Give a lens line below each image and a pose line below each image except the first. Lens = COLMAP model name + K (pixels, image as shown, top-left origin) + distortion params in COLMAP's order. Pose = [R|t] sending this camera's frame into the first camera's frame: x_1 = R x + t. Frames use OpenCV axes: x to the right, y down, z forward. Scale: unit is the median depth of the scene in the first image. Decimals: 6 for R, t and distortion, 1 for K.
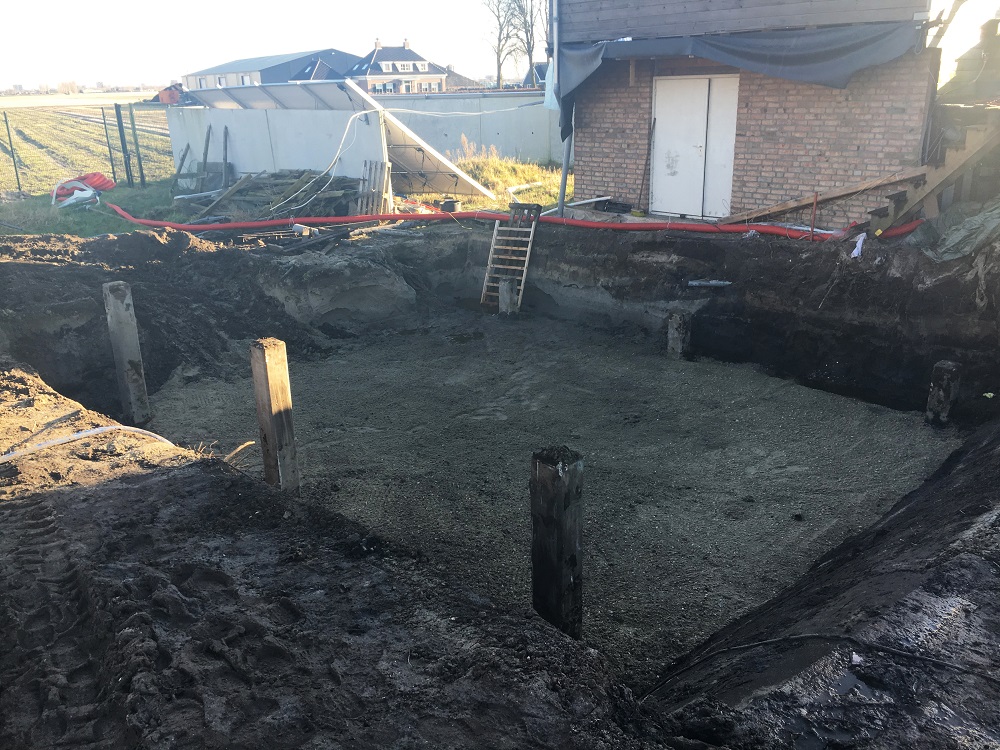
lens RADIAL K [[850.4, 0, 500.0], [0, 850.4, 375.0], [0, 0, 1]] dist [0.079329, -0.108549]
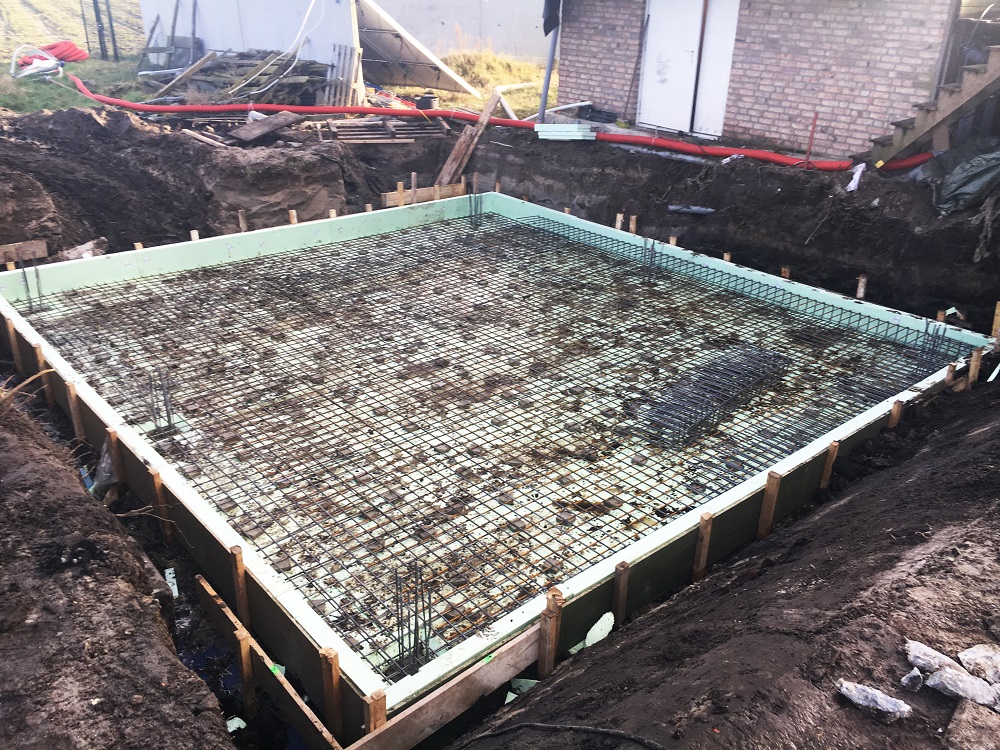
lens RADIAL K [[856.3, 0, 508.9], [0, 856.3, 365.2], [0, 0, 1]] dist [0.083995, -0.119669]
pose [[0.997873, 0.065189, 0.000510, 0.065134], [-0.064939, 0.993293, 0.095665, -0.018927], [0.005730, -0.095495, 0.995413, 0.083301]]
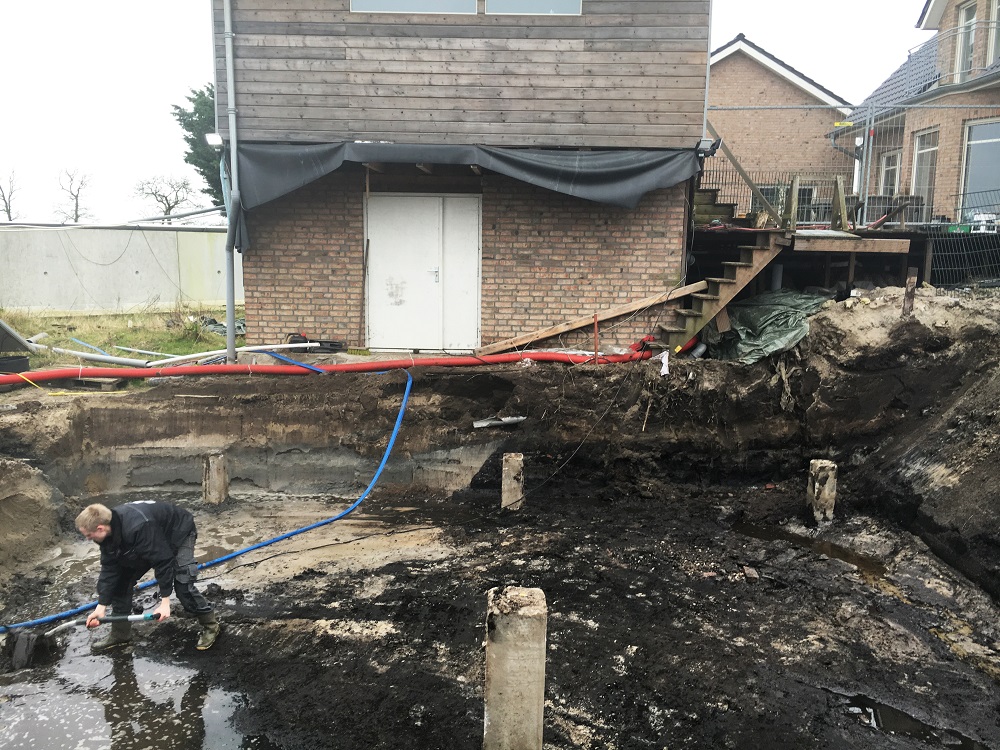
lens RADIAL K [[850.4, 0, 500.0], [0, 850.4, 375.0], [0, 0, 1]] dist [0.079329, -0.108549]
pose [[0.703773, -0.072834, 0.706682, -0.355977], [0.199497, 0.974966, -0.098191, -0.068313], [-0.681839, 0.210085, 0.700685, 0.386242]]
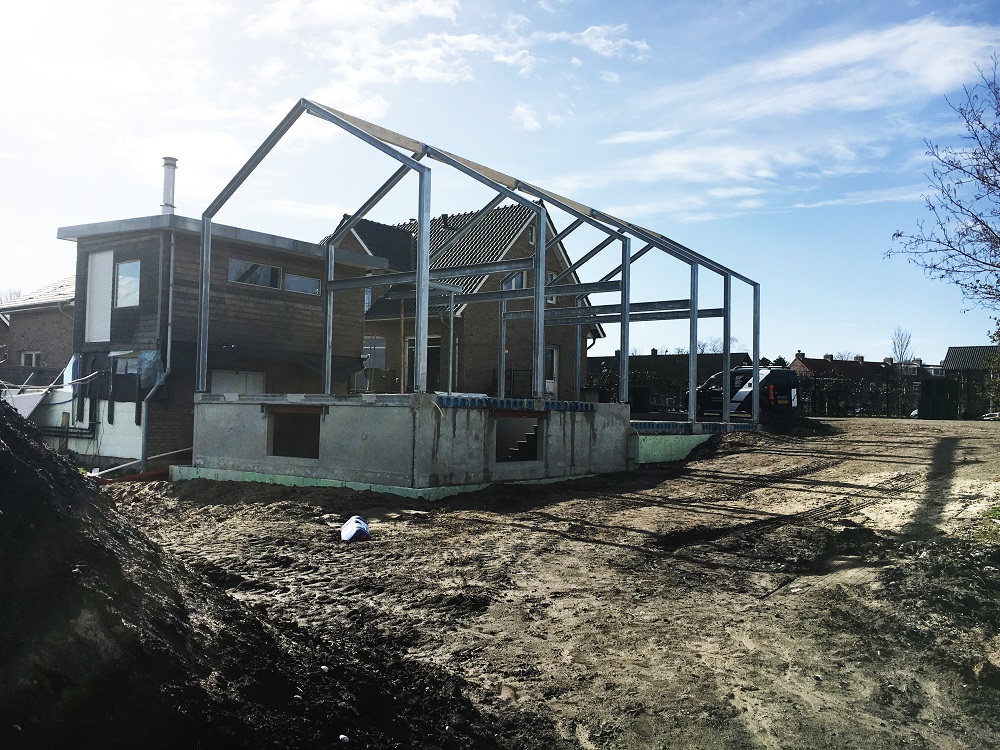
lens RADIAL K [[850.4, 0, 500.0], [0, 850.4, 375.0], [0, 0, 1]] dist [0.079329, -0.108549]
pose [[-0.155092, 0.052947, 0.986480, -1.483541], [0.296234, 0.955104, -0.004689, -0.177687], [-0.942439, 0.291501, -0.163814, 0.796524]]
